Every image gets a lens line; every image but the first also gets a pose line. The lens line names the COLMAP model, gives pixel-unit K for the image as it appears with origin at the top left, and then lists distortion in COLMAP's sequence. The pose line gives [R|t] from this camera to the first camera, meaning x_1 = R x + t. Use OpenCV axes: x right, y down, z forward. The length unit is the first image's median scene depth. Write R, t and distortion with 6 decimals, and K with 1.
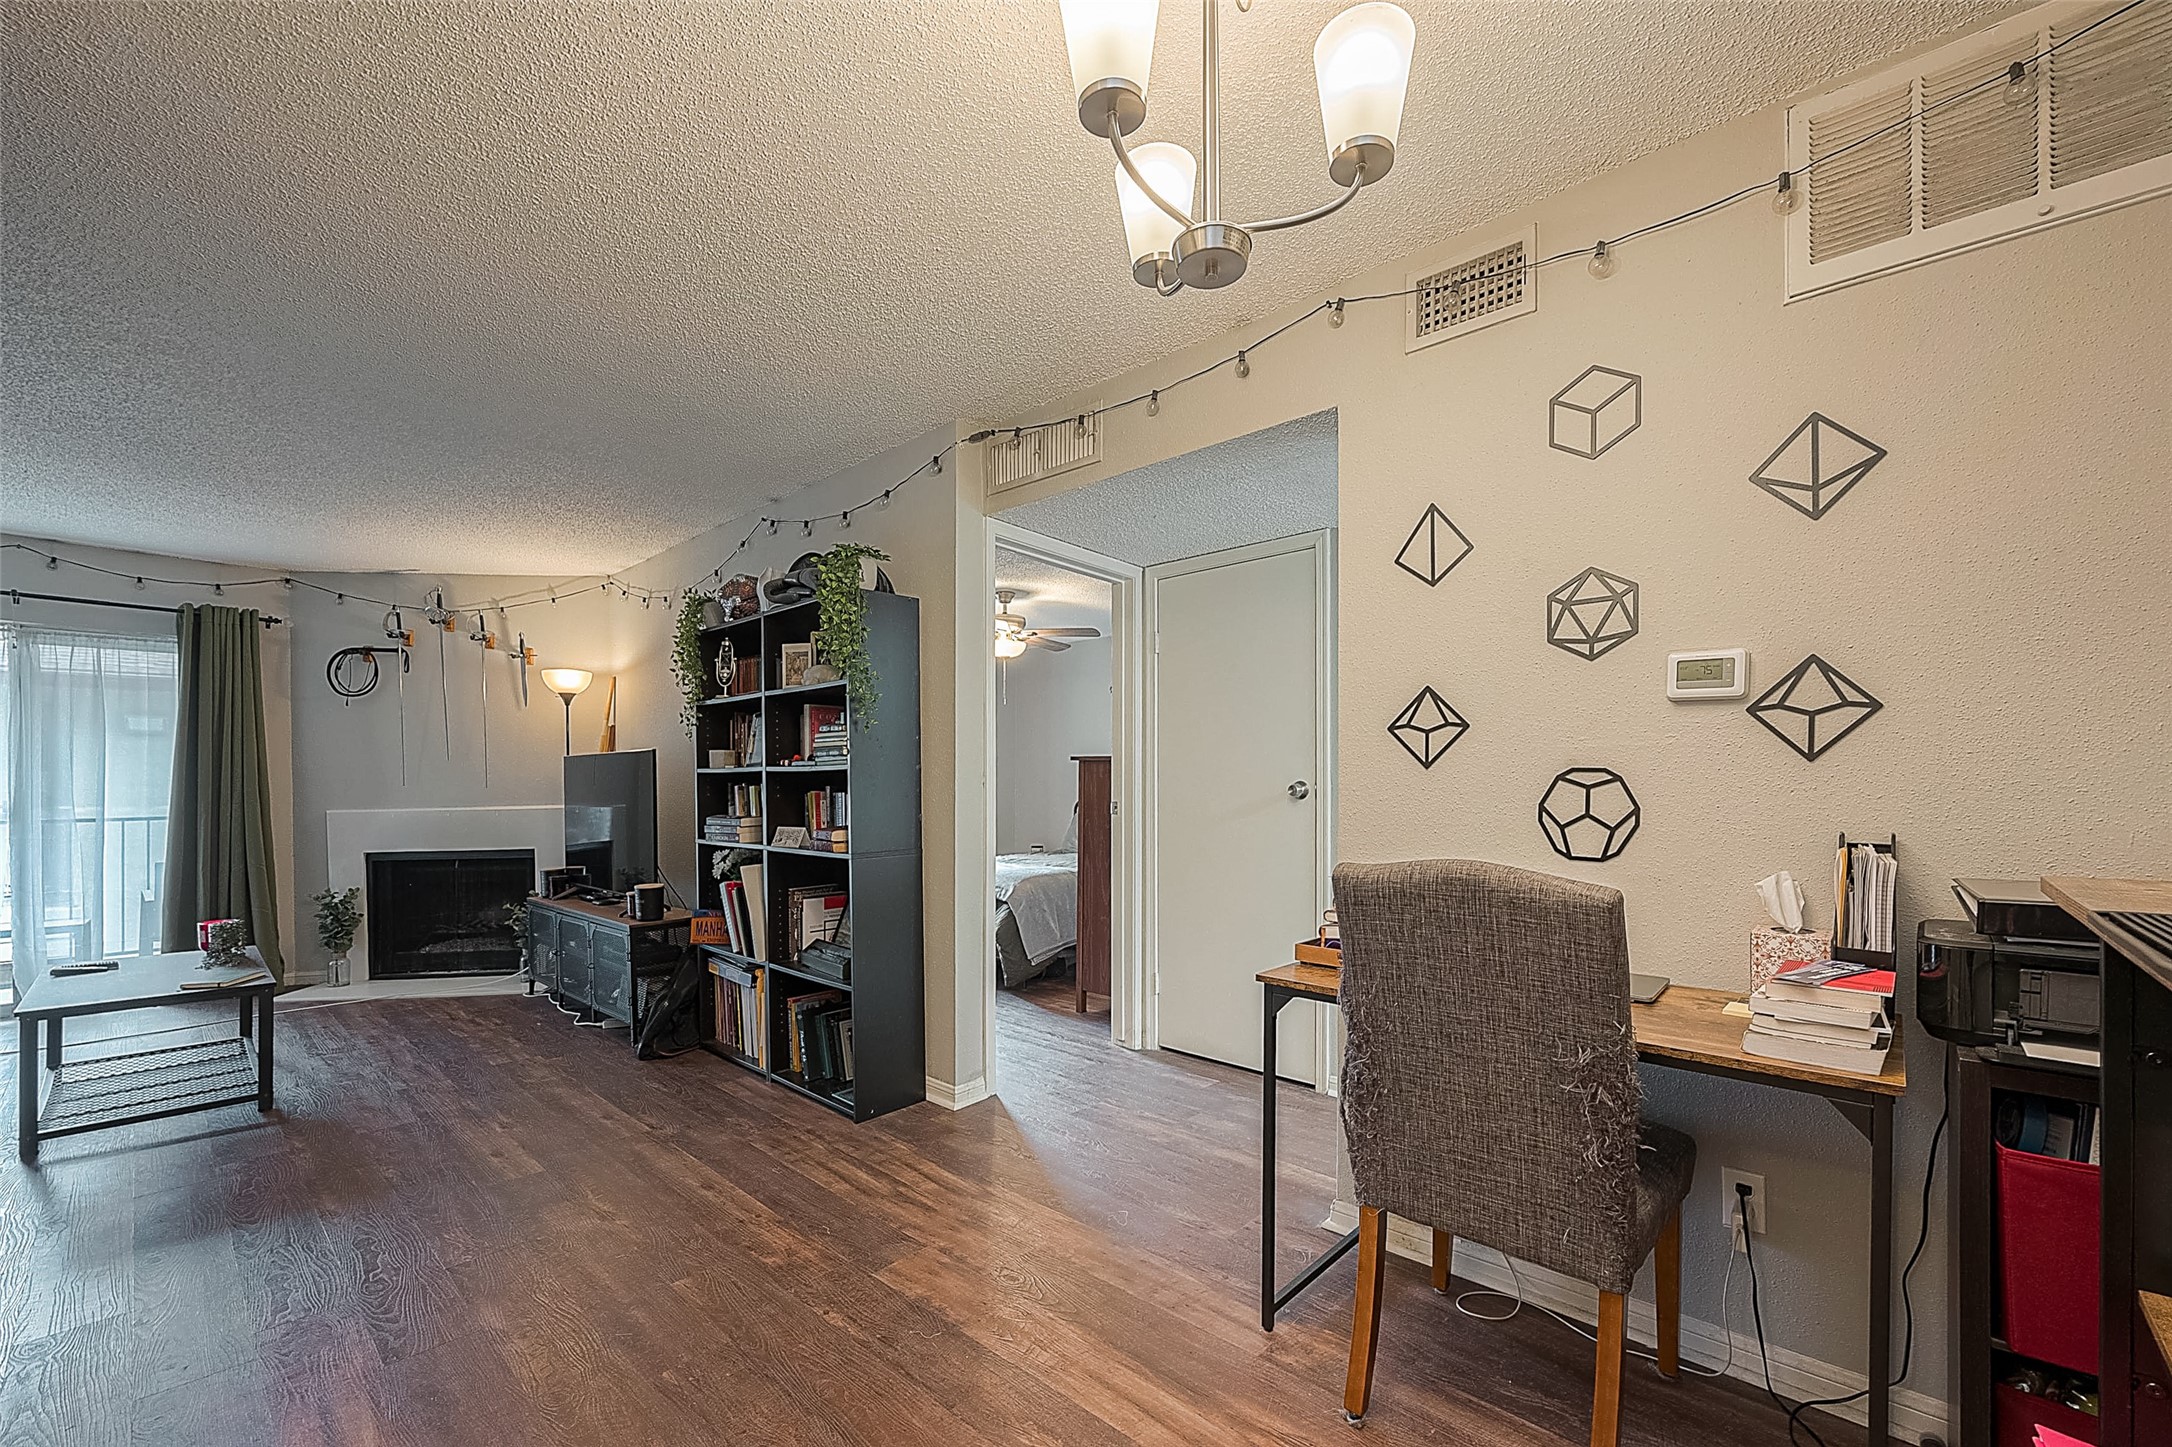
lens RADIAL K [[870.4, 0, 1031.9], [0, 870.4, 792.0], [0, 0, 1]] dist [-0.009876, 0.003312]
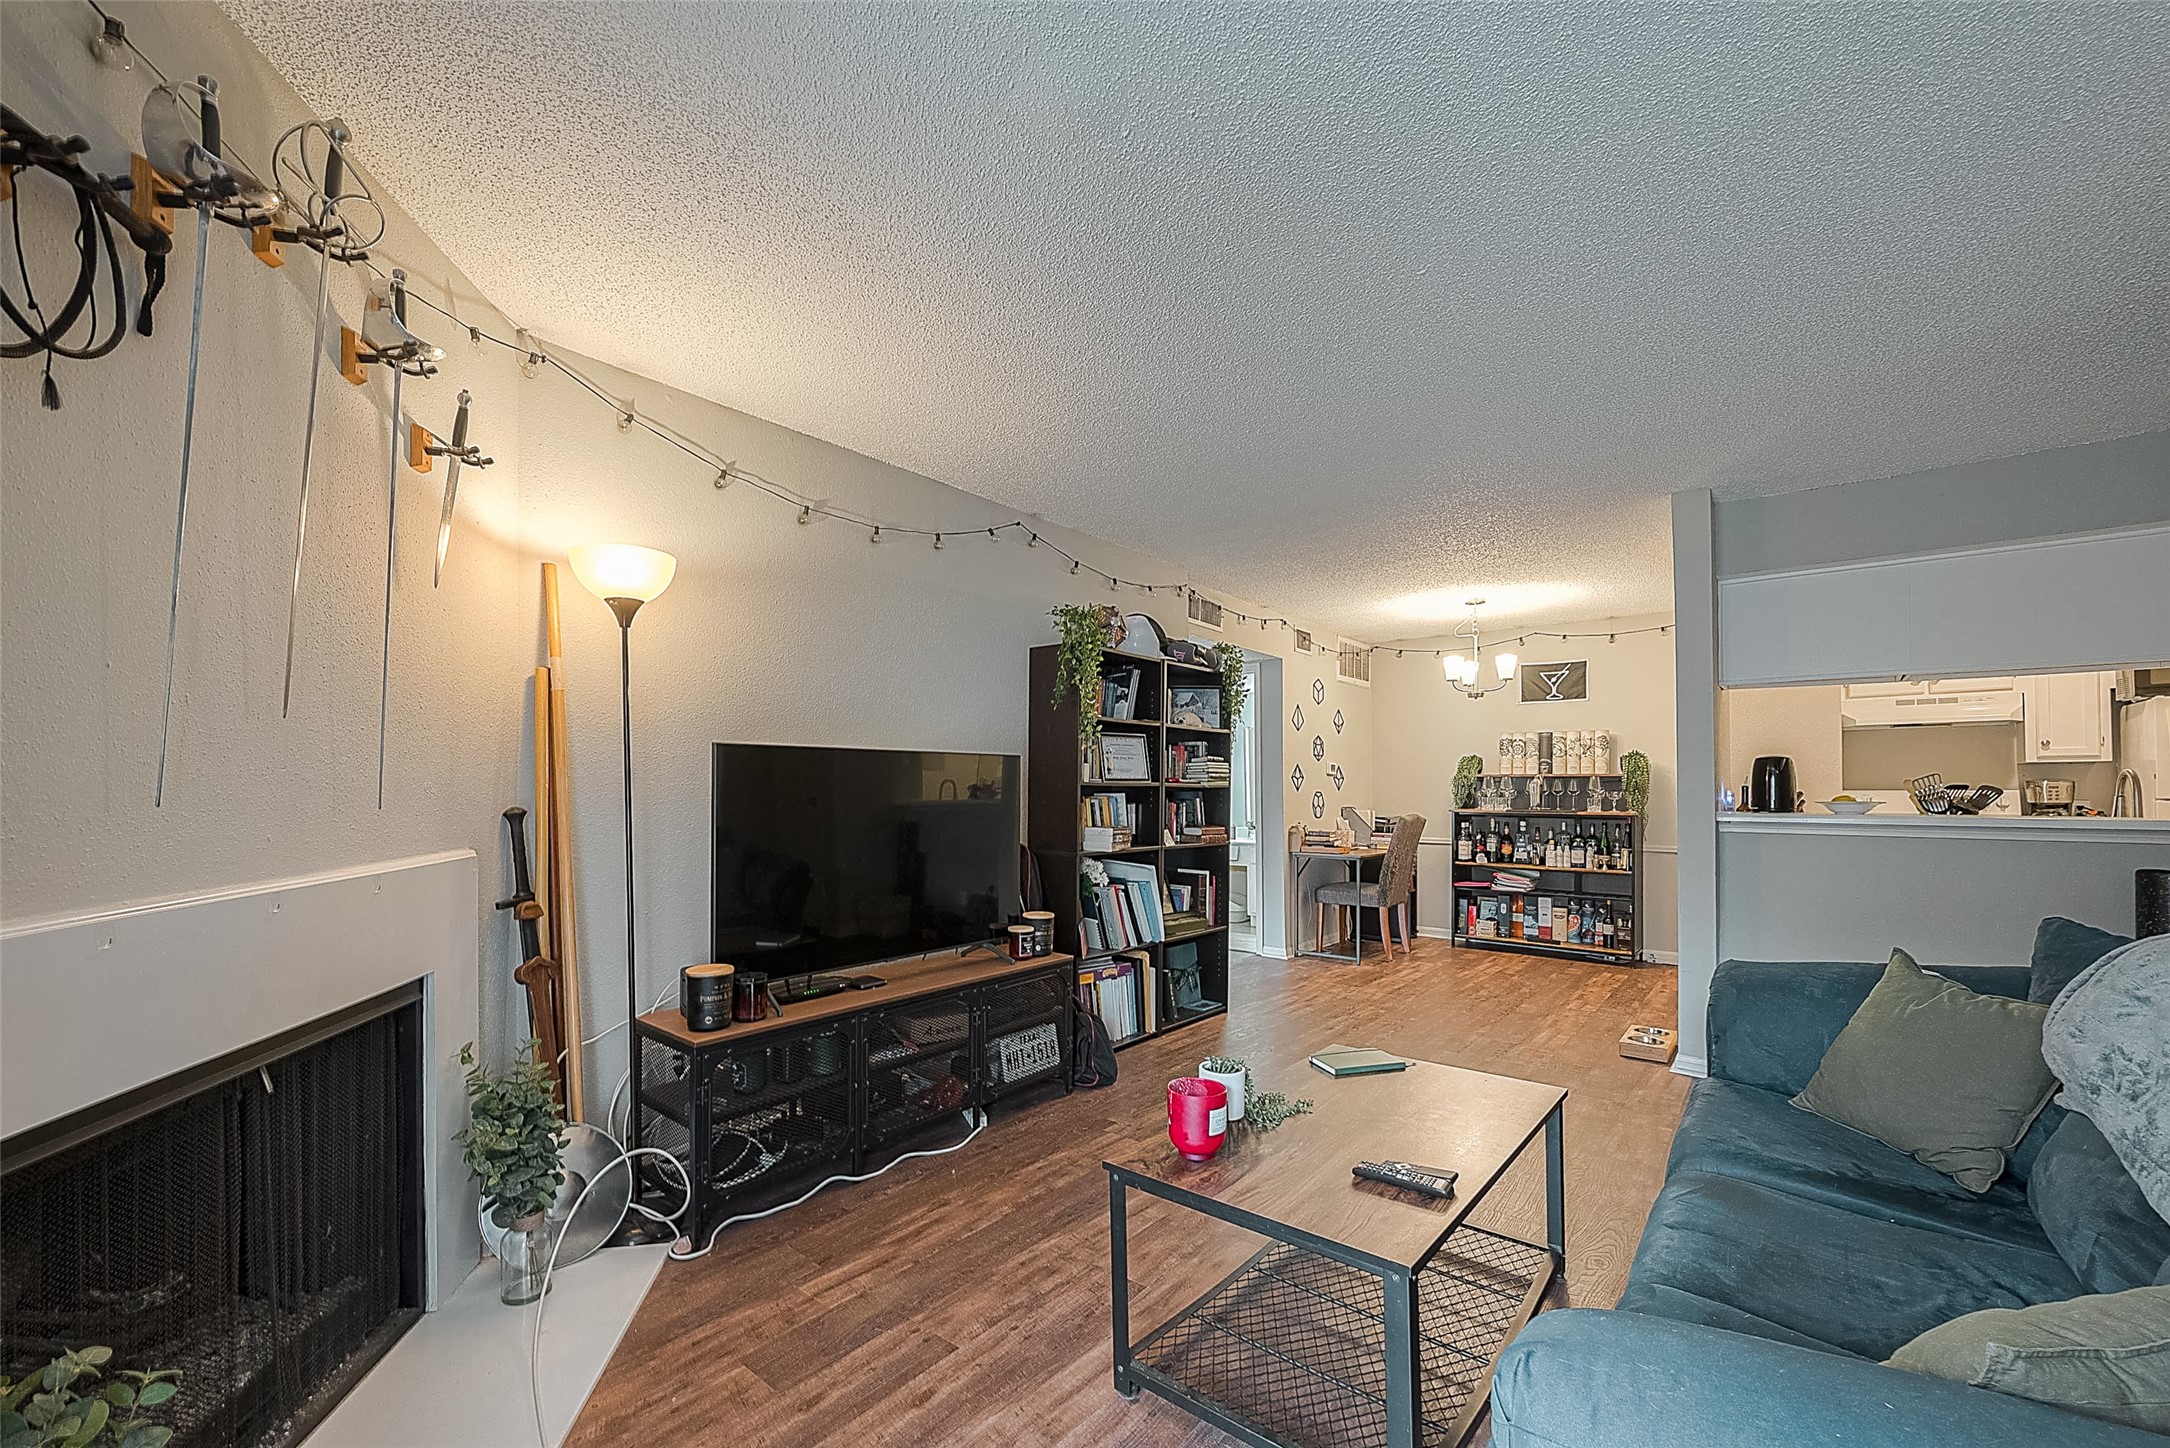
lens RADIAL K [[869.6, 0, 1119.6], [0, 869.6, 780.8], [0, 0, 1]] dist [-0.009876, 0.003312]
pose [[-0.094956, 0.009099, 0.995440, -2.822780], [0.005052, 0.999950, -0.008658, -0.045538], [-0.995469, 0.004206, -0.094997, 2.148819]]
